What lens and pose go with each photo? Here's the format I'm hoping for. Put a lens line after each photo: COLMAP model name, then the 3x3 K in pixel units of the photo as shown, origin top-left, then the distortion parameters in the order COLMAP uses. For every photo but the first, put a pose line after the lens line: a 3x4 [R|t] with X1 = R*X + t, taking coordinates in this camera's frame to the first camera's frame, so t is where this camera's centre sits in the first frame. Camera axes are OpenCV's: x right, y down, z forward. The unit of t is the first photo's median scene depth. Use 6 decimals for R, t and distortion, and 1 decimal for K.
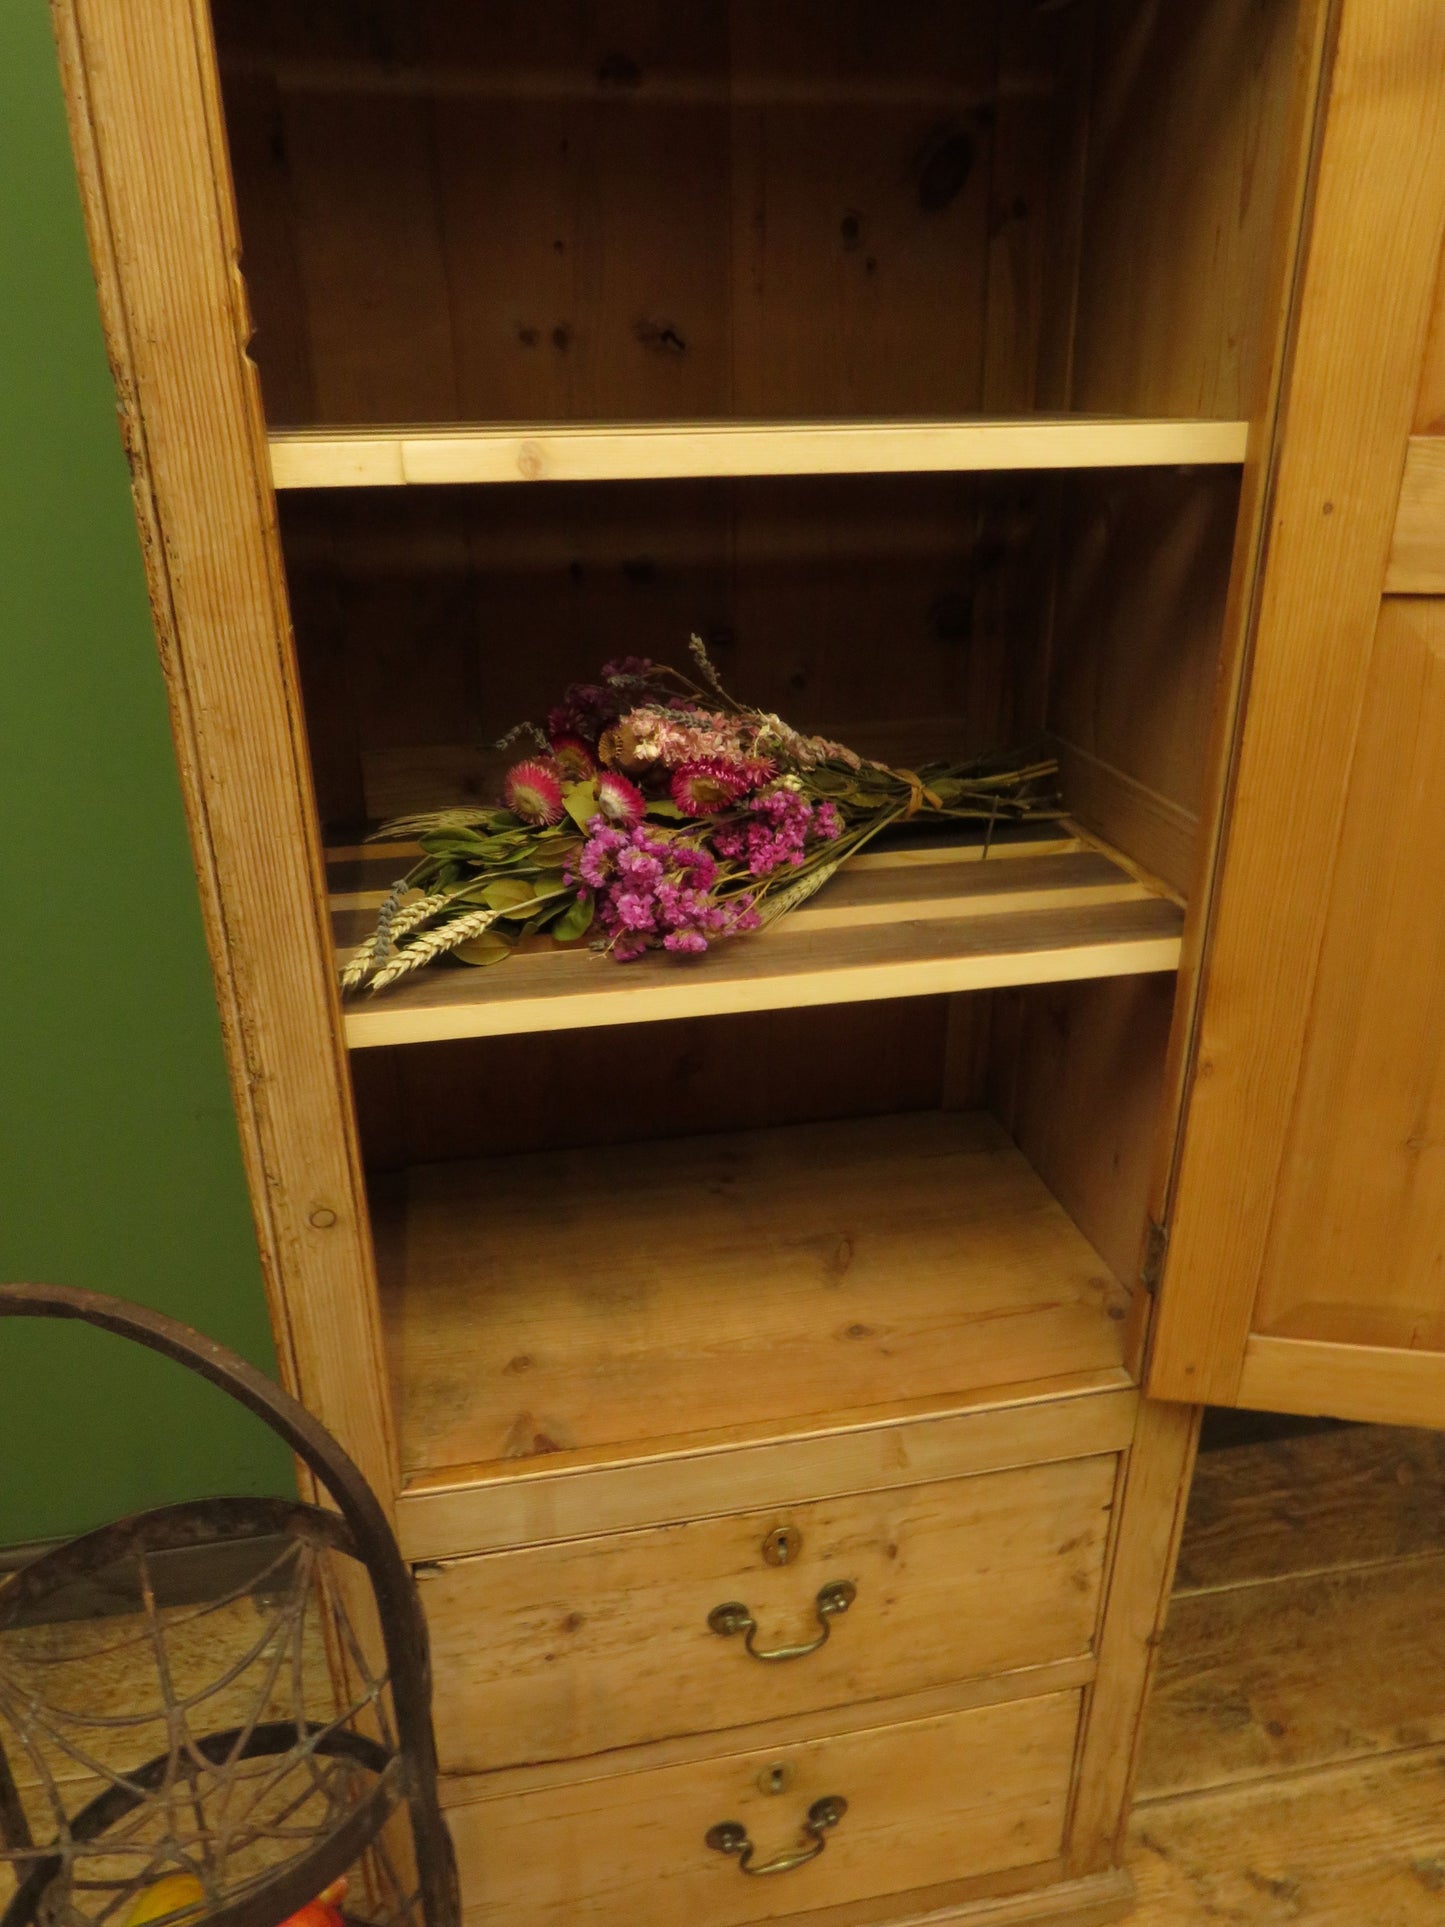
lens RADIAL K [[1365.8, 0, 716.5], [0, 1365.8, 962.5], [0, 0, 1]] dist [-0.022492, 0.007640]
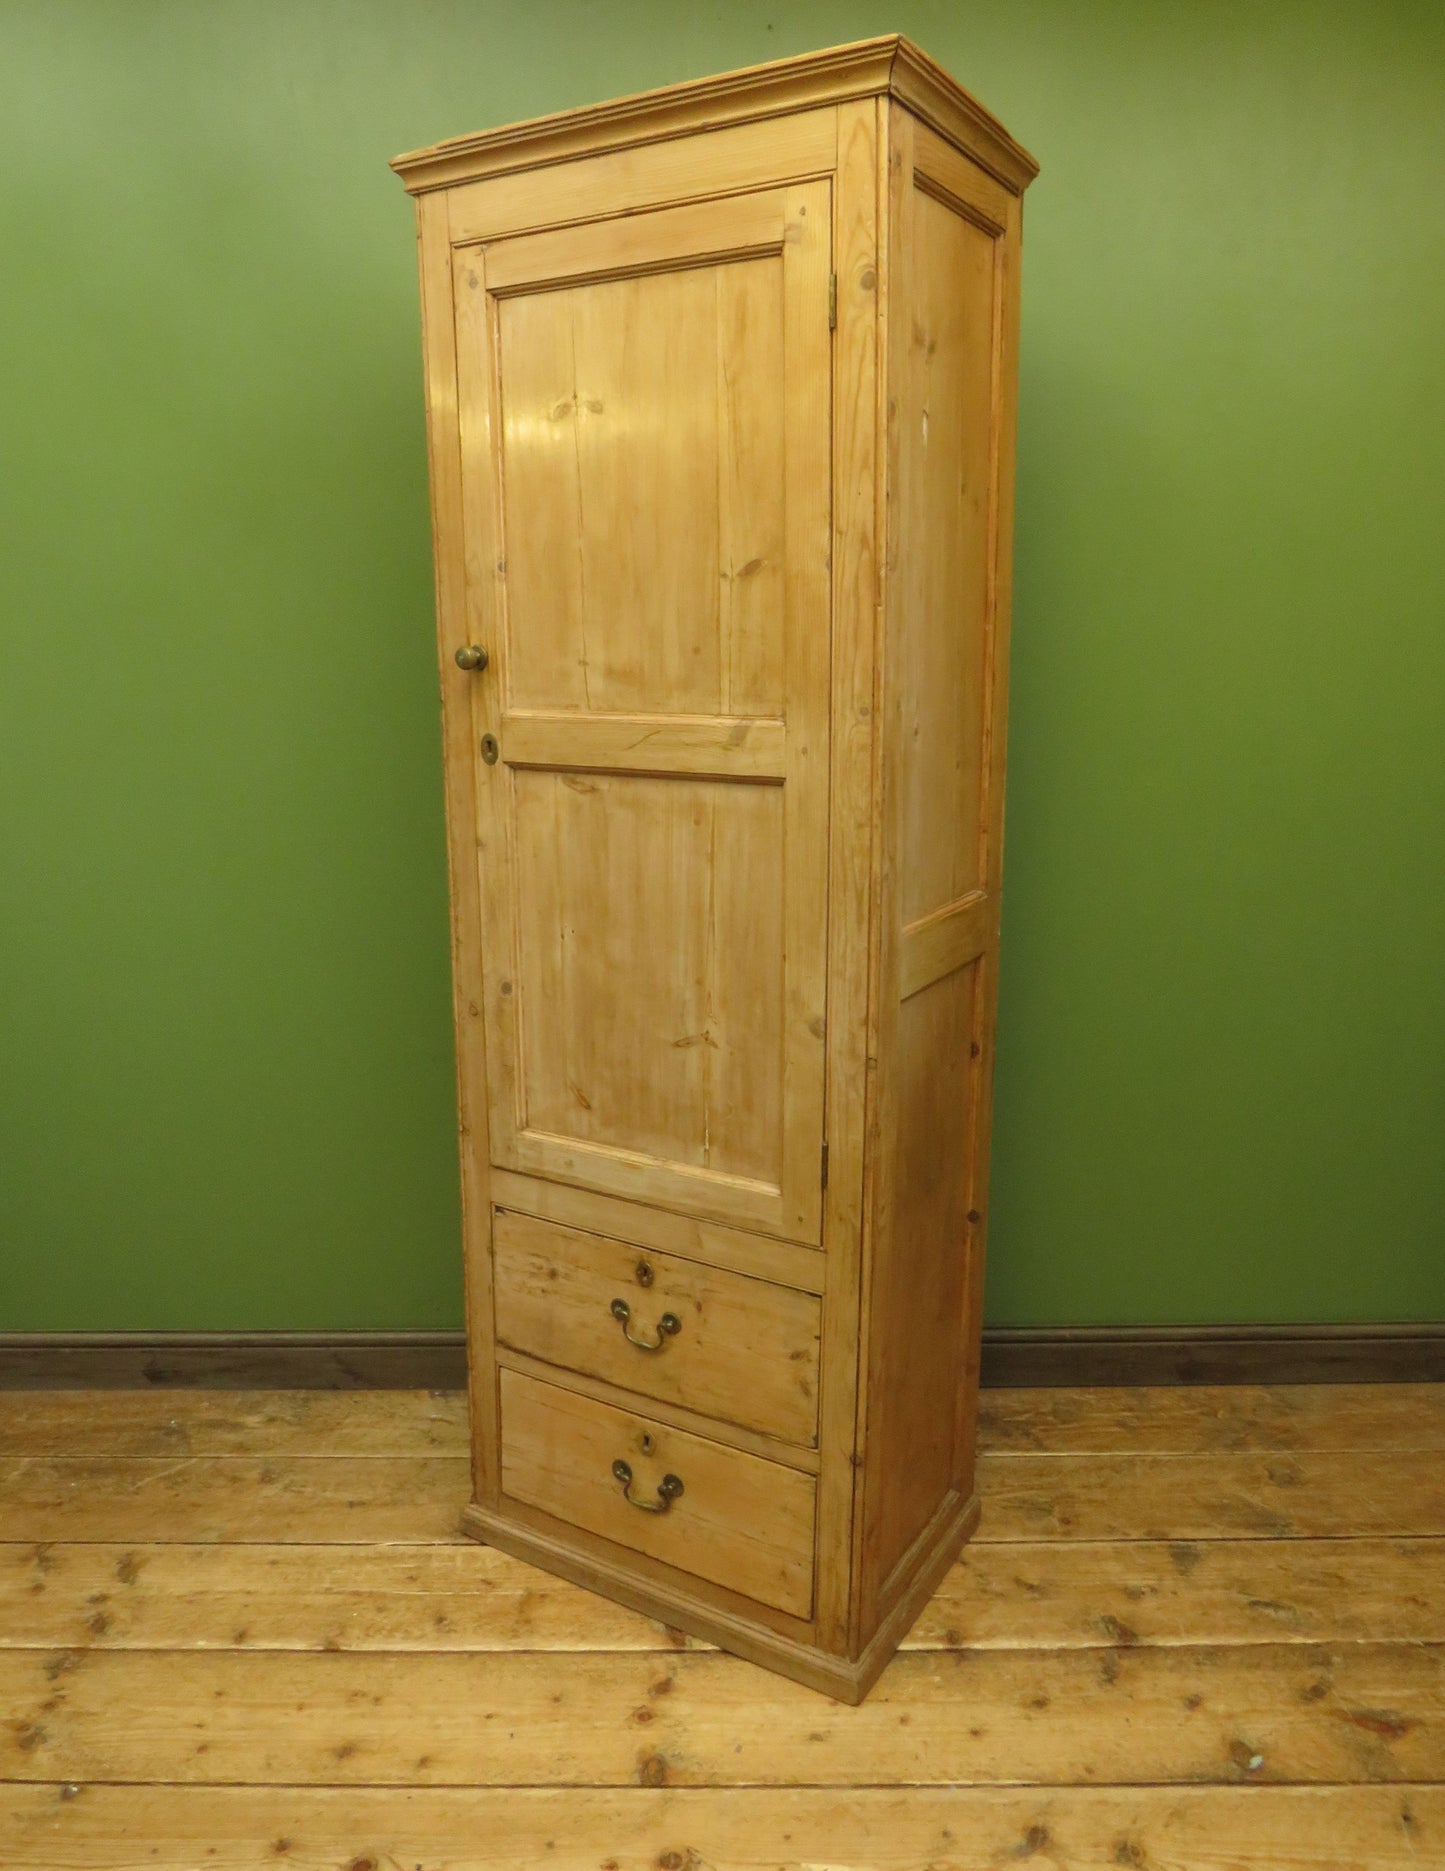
lens RADIAL K [[1426.4, 0, 719.8], [0, 1426.4, 919.7], [0, 0, 1]] dist [-0.018491, -0.002439]
pose [[0.734623, 0.154207, -0.660719, 1.404513], [-0.276598, 0.957298, -0.084110, 0.108915], [0.619534, 0.244543, 0.745906, -0.526063]]
